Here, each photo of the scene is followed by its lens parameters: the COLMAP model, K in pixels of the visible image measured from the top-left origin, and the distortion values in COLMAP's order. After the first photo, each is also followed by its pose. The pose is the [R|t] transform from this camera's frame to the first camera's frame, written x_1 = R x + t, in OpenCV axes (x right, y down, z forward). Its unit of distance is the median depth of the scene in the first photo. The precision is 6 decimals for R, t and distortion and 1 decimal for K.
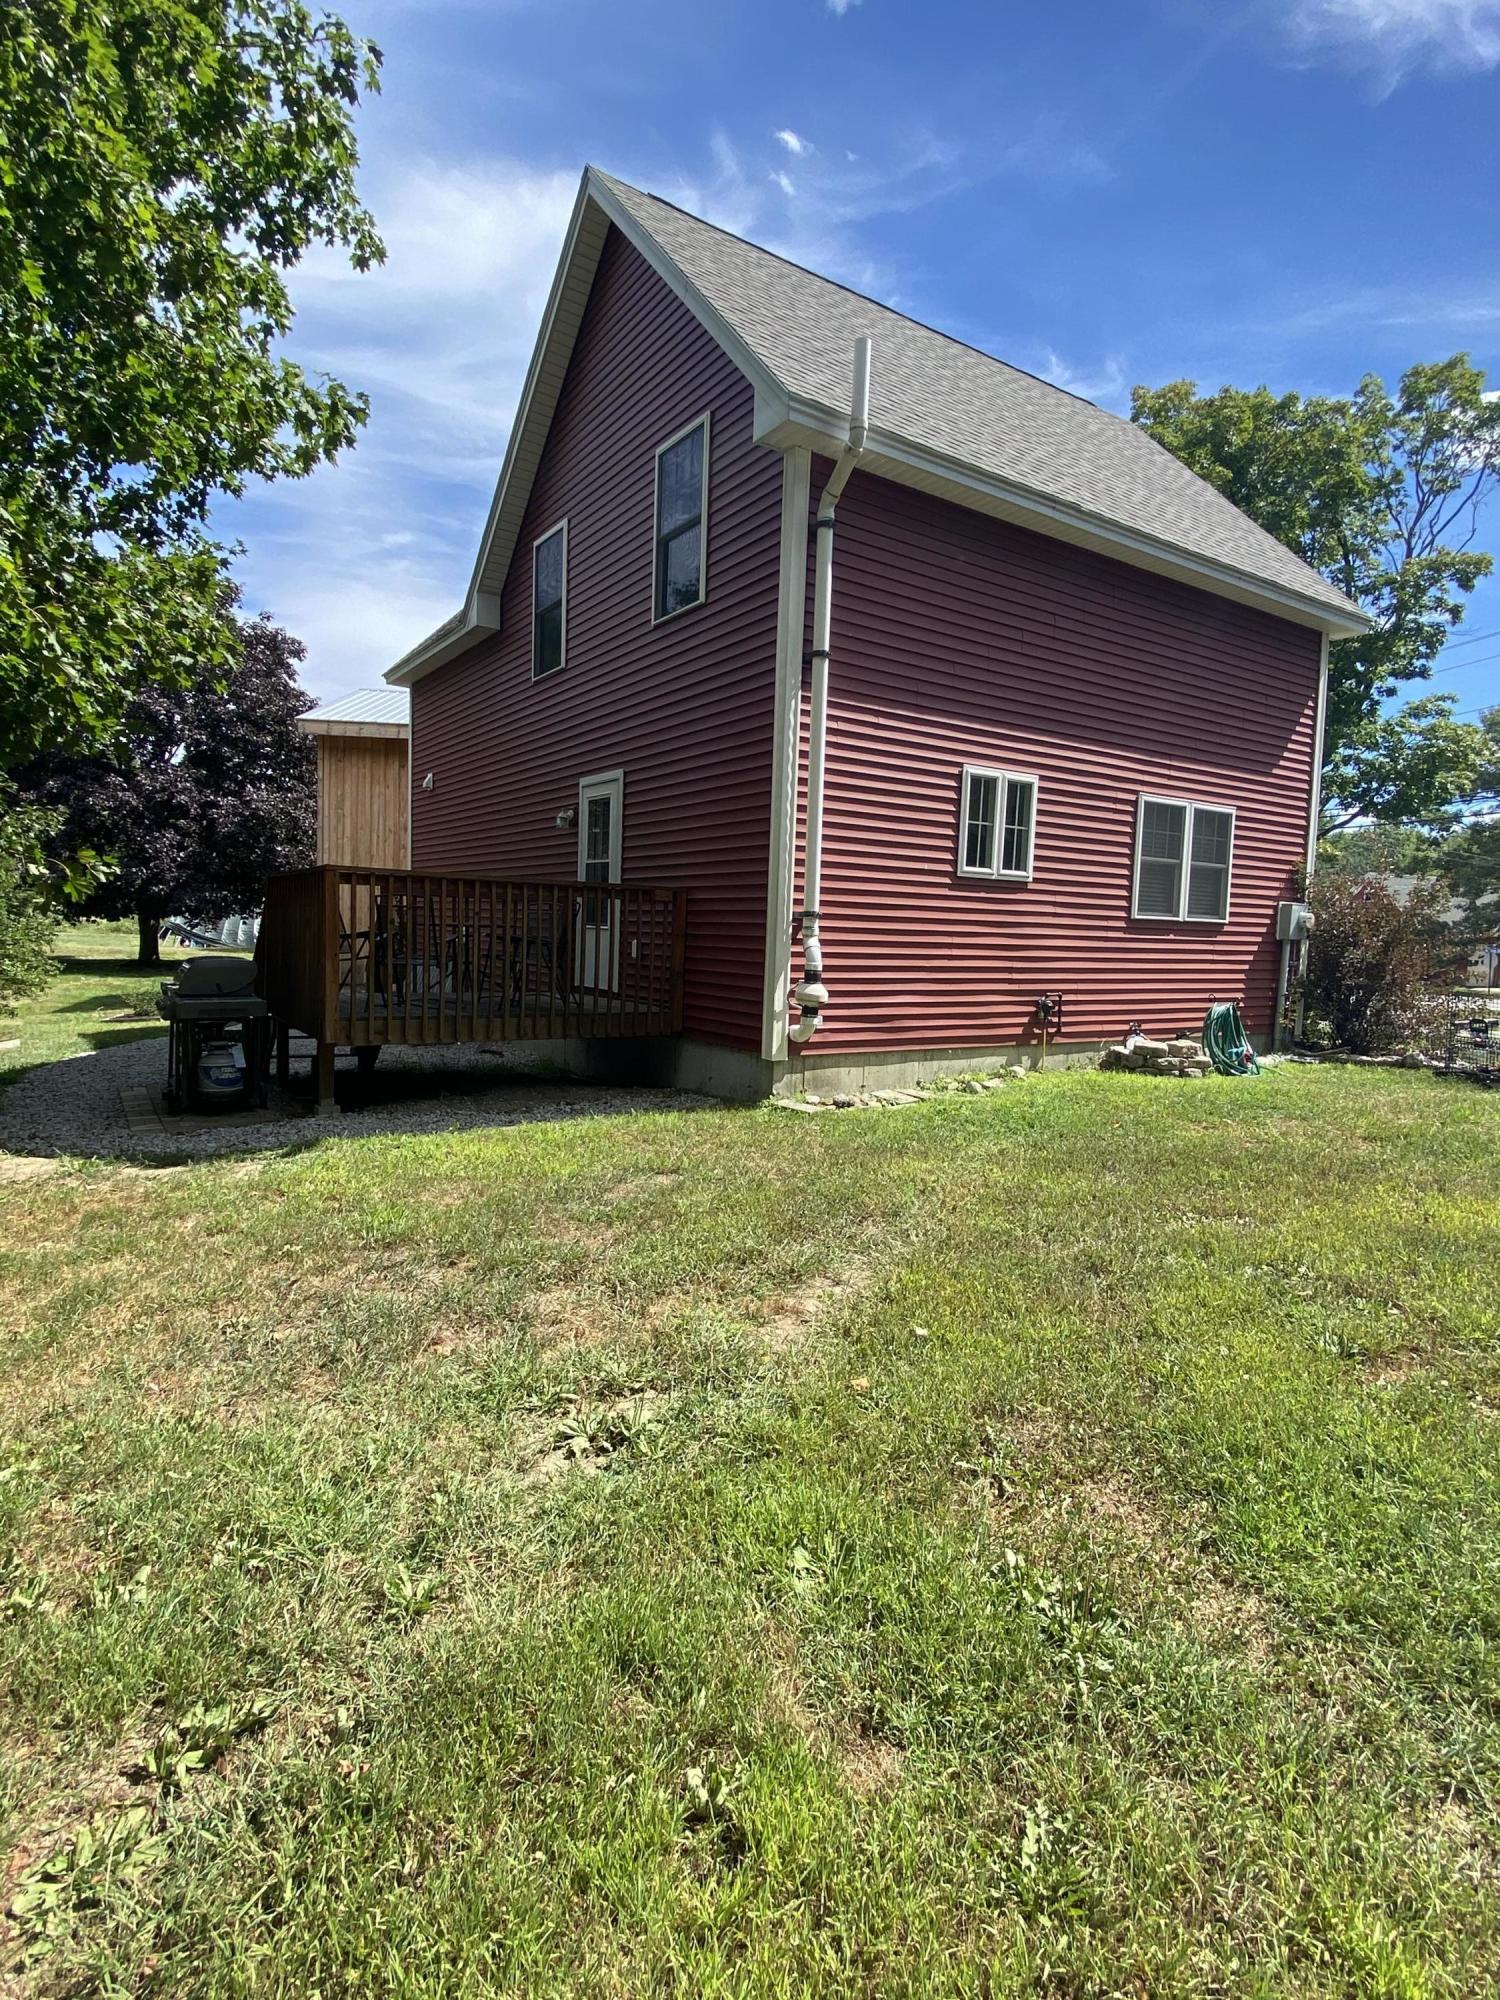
lens RADIAL K [[1023.2, 0, 721.3], [0, 1023.2, 1002.9], [0, 0, 1]] dist [0.014949, -0.001725]
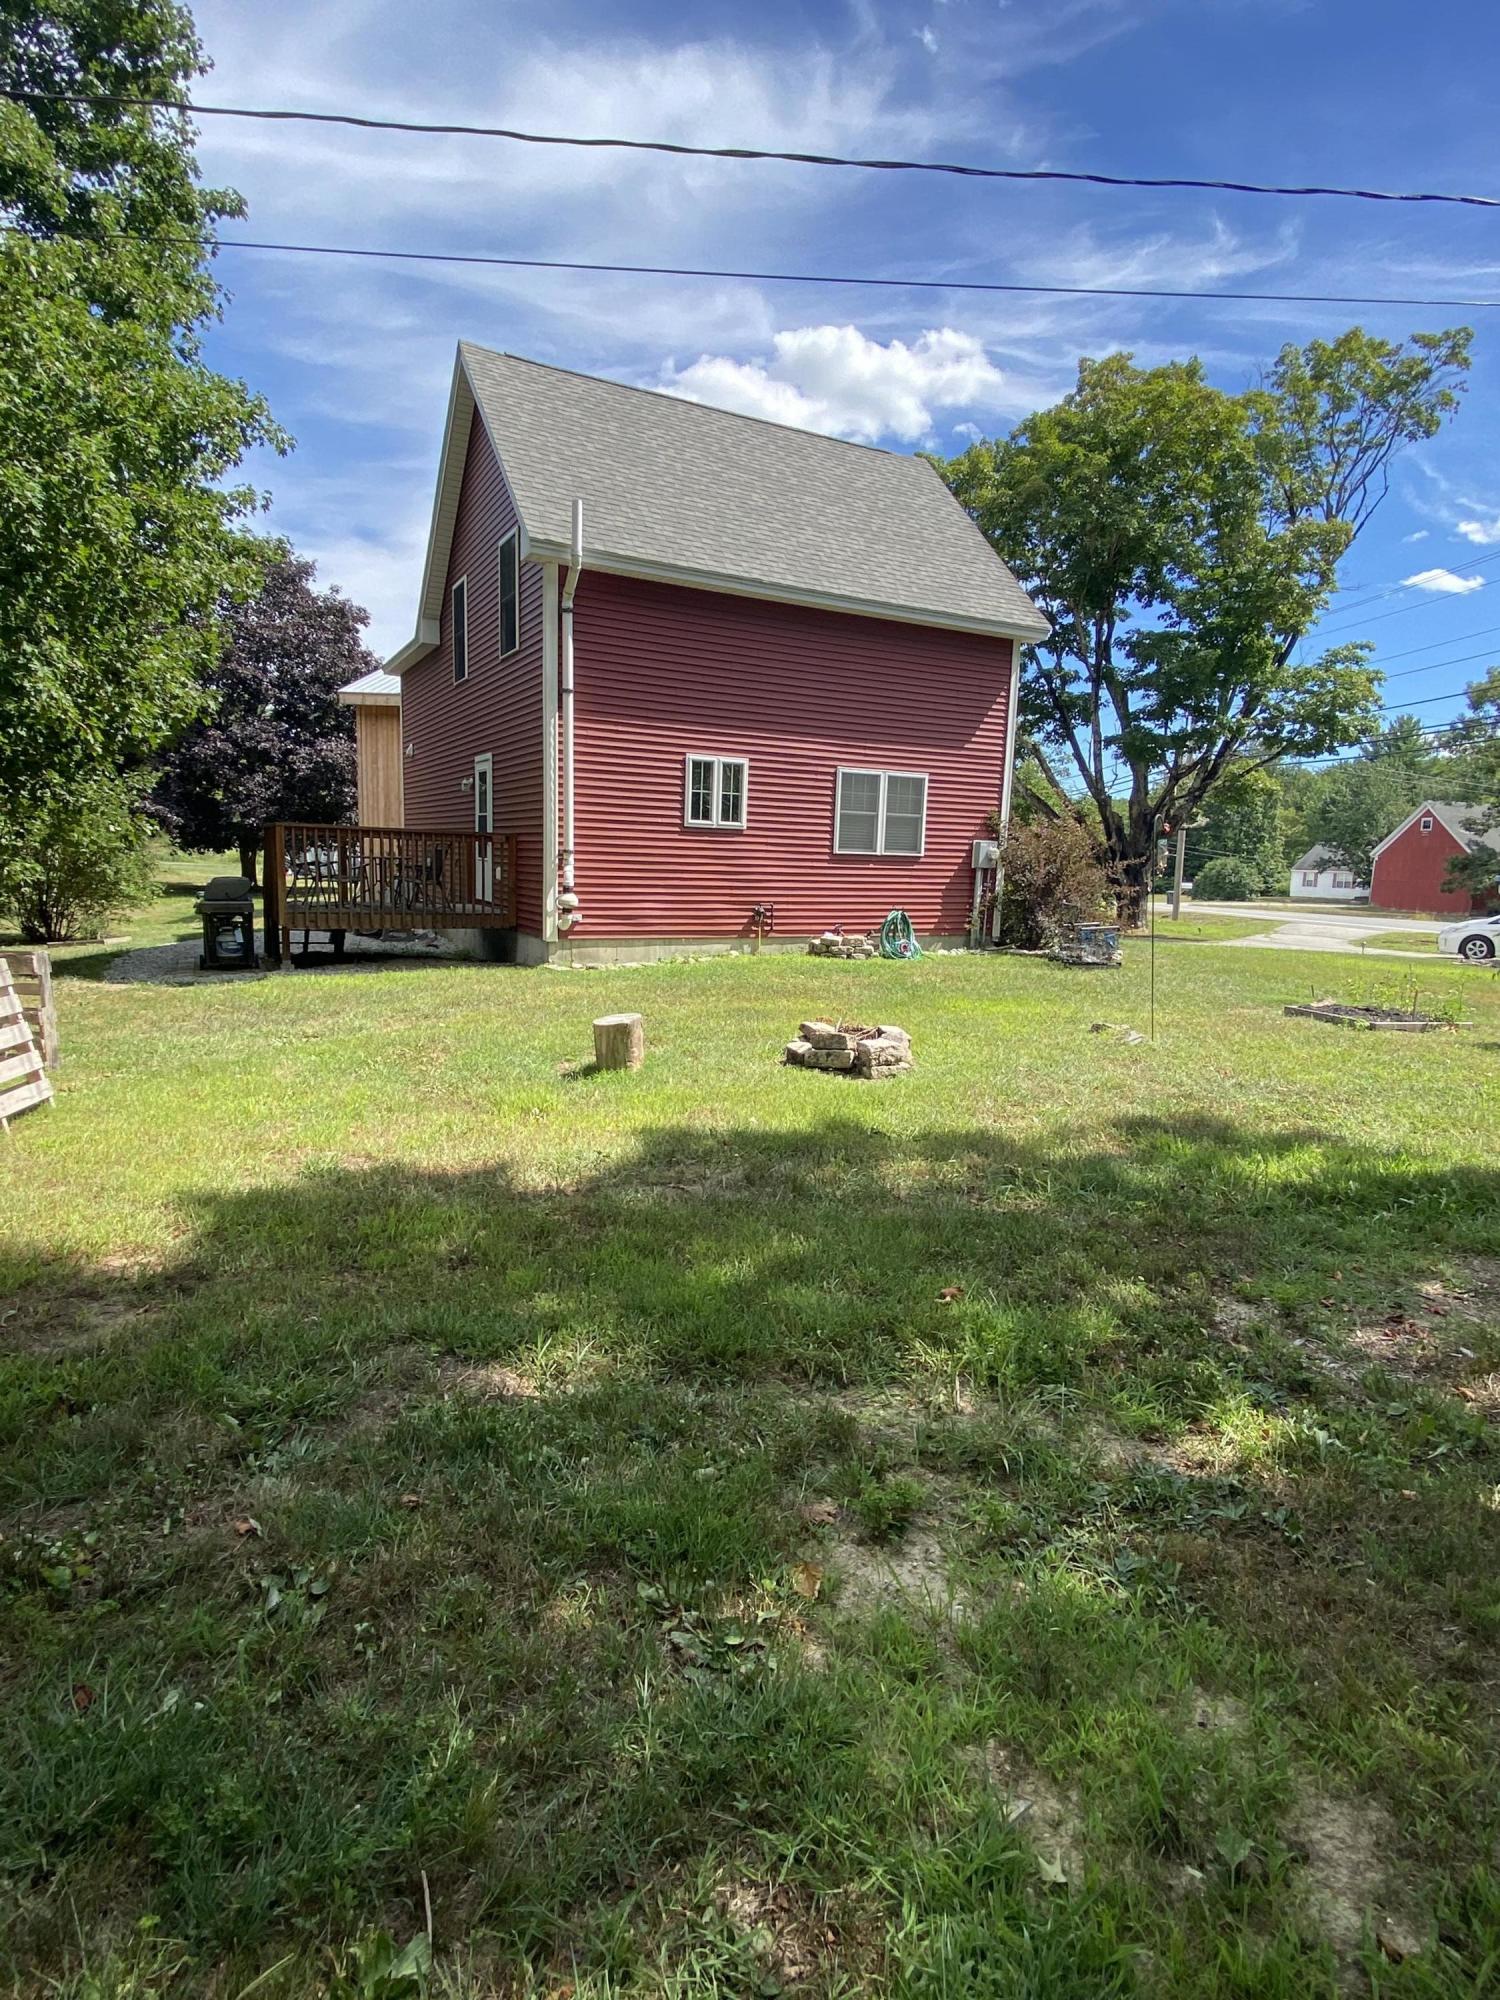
lens RADIAL K [[1023.2, 0, 747.1], [0, 1023.2, 1004.1], [0, 0, 1]] dist [0.014949, -0.001725]
pose [[0.996104, 0.013104, -0.087202, 0.442231], [-0.006869, 0.997423, 0.071418, 0.032336], [0.087913, -0.070541, 0.993627, -0.526088]]
